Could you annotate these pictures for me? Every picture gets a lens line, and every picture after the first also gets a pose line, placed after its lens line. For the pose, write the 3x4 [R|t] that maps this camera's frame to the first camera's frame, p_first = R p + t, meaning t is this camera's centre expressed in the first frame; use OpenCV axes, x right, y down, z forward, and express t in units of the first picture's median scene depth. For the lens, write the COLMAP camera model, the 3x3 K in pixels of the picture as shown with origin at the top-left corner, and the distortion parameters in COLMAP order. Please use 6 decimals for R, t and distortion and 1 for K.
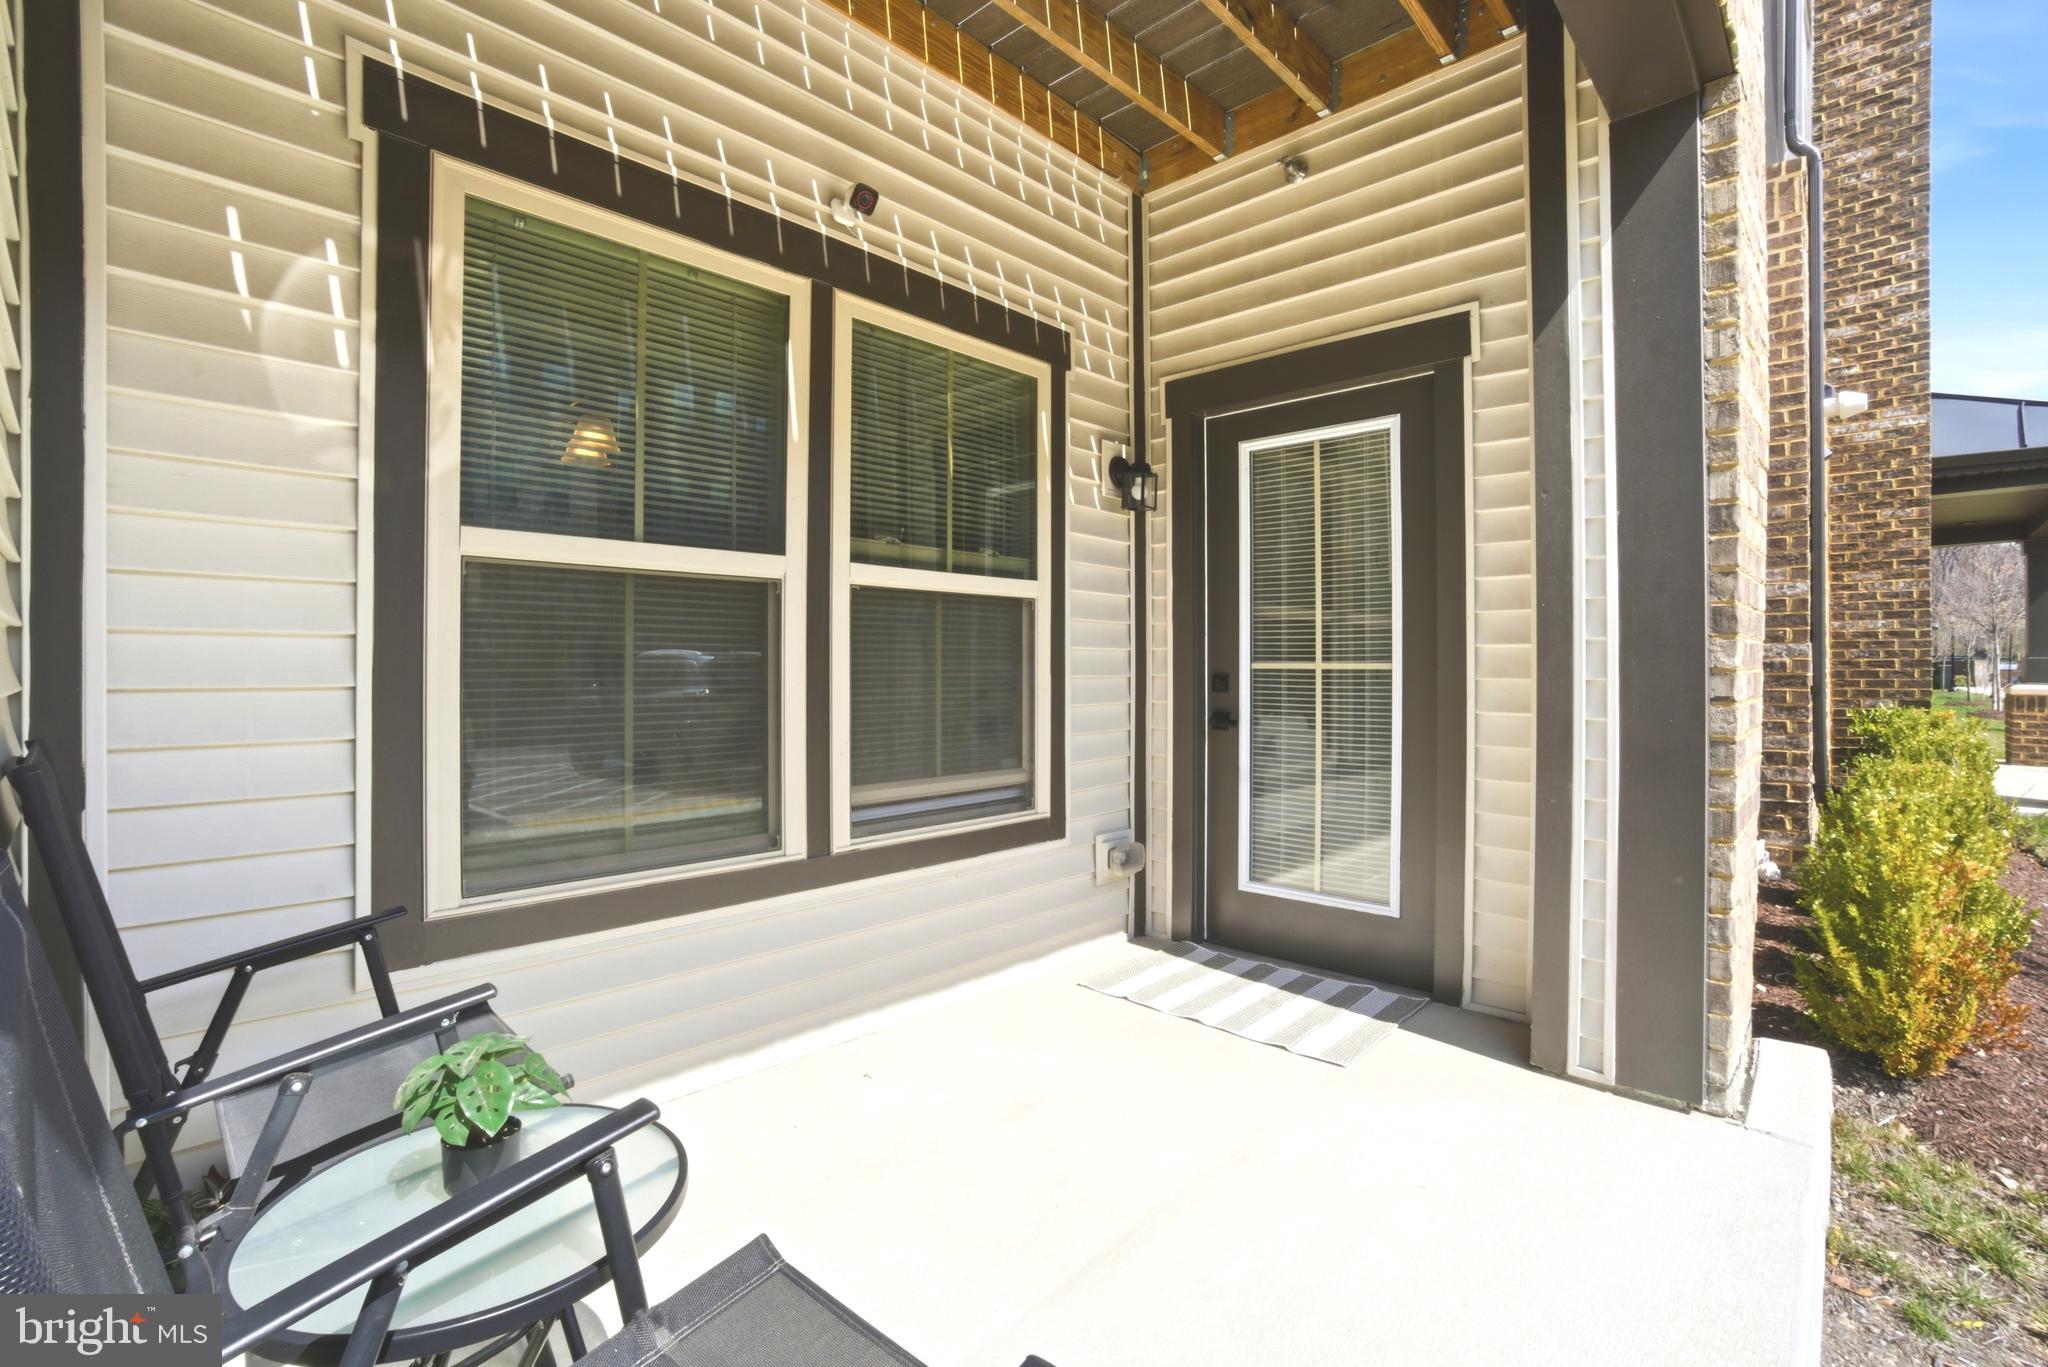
lens RADIAL K [[926.7, 0, 1016.0], [0, 926.7, 655.8], [0, 0, 1]] dist [-0.071070, 0.030210]
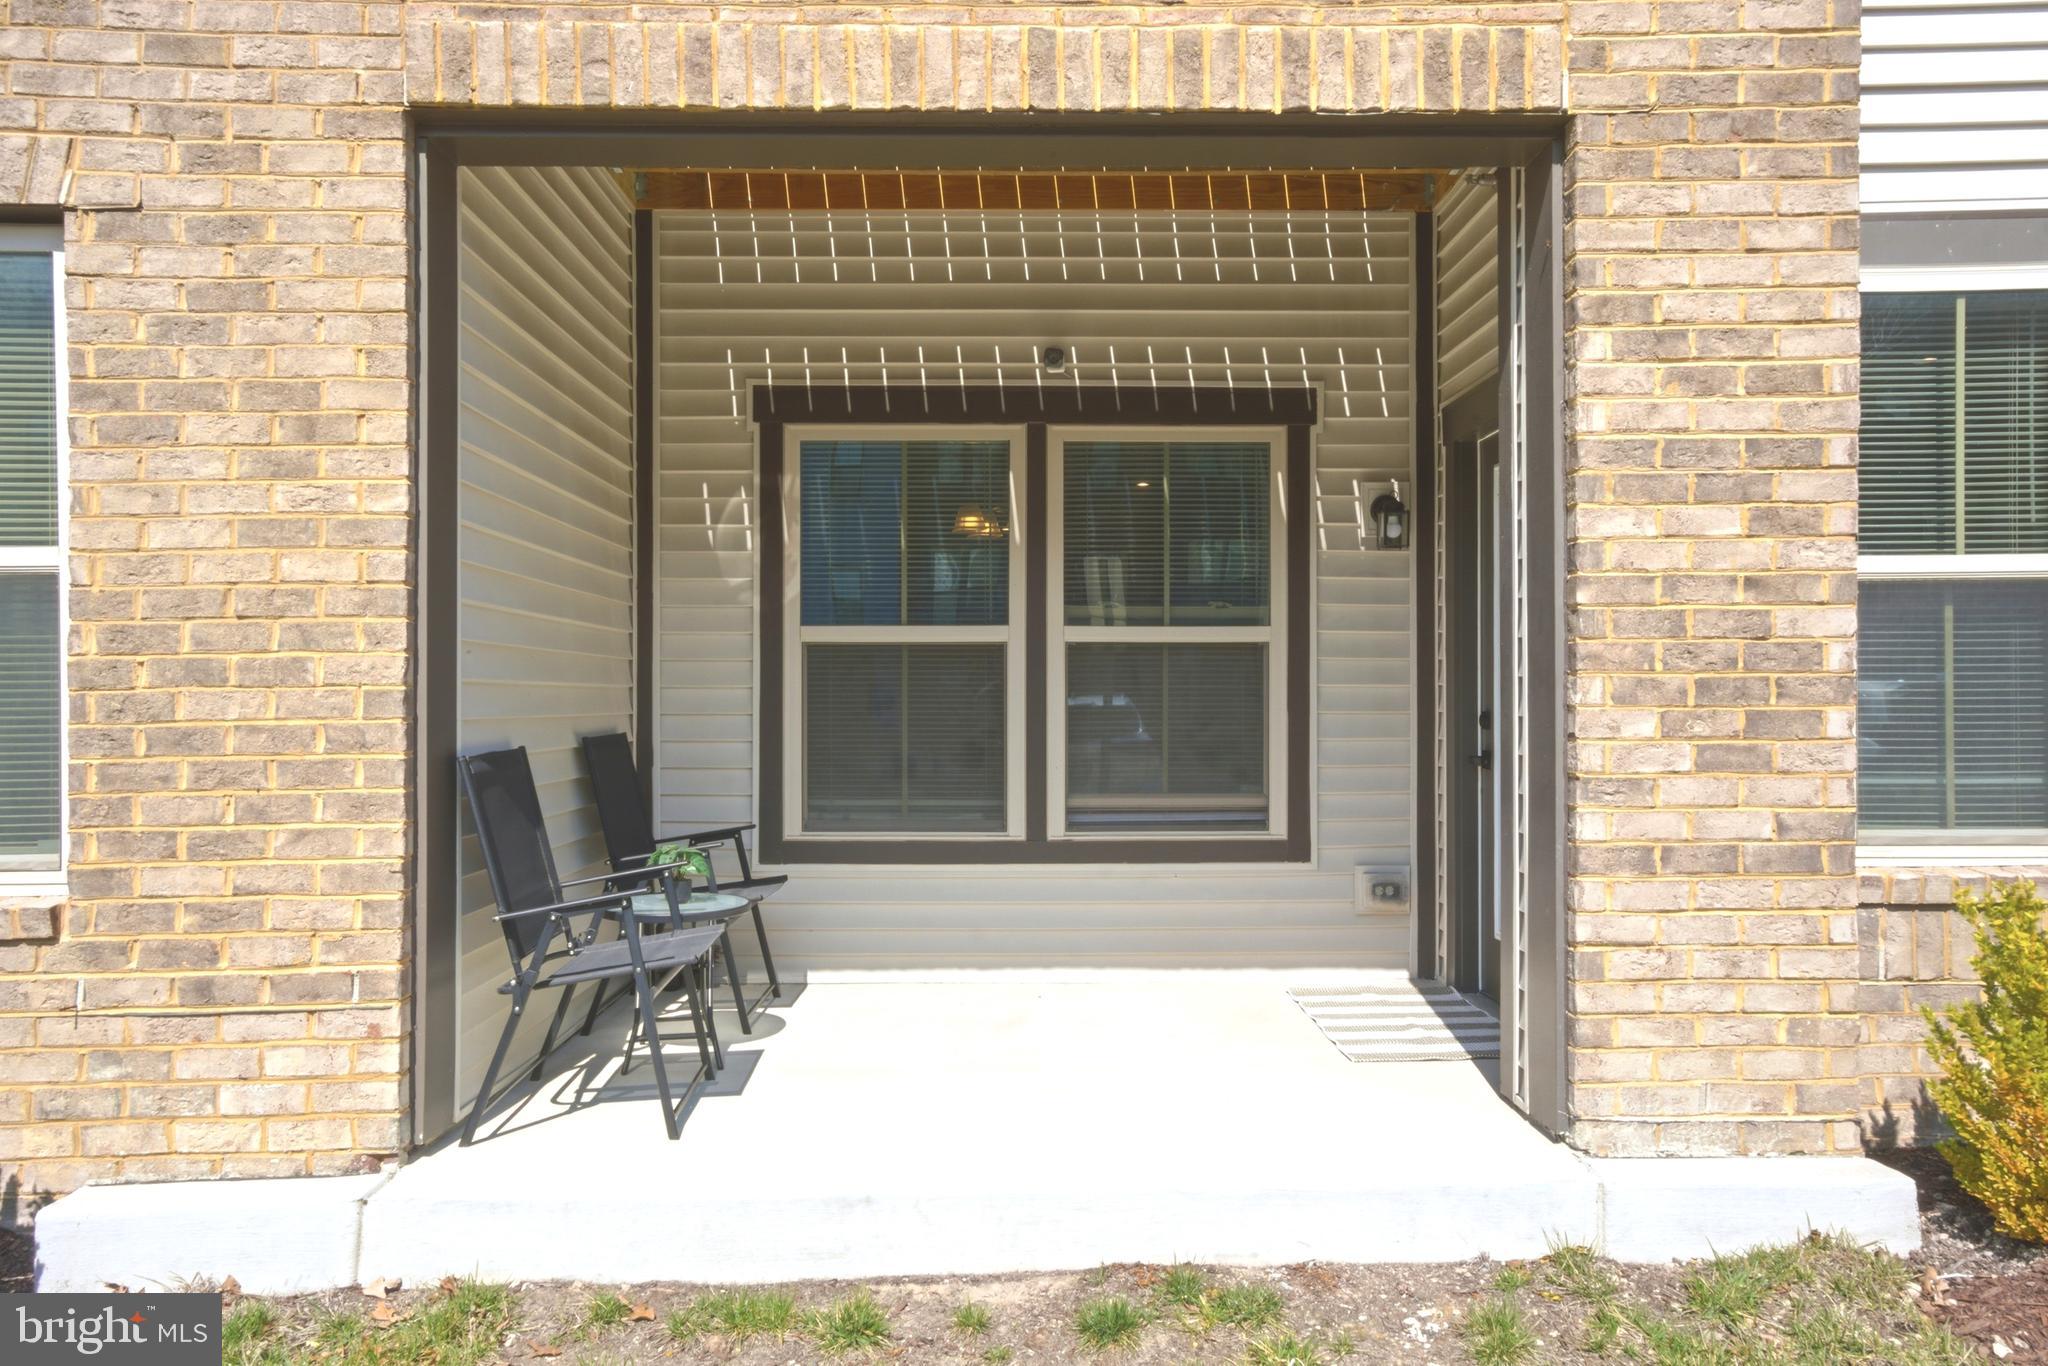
lens RADIAL K [[572.0, 0, 998.2], [0, 572.0, 697.5], [0, 0, 1]] dist [0.000091, 0.004375]
pose [[0.697810, -0.009546, -0.716220, 0.352000], [0.009786, 0.999945, -0.003793, 0.005935], [0.716216, -0.004362, 0.697865, 0.351886]]
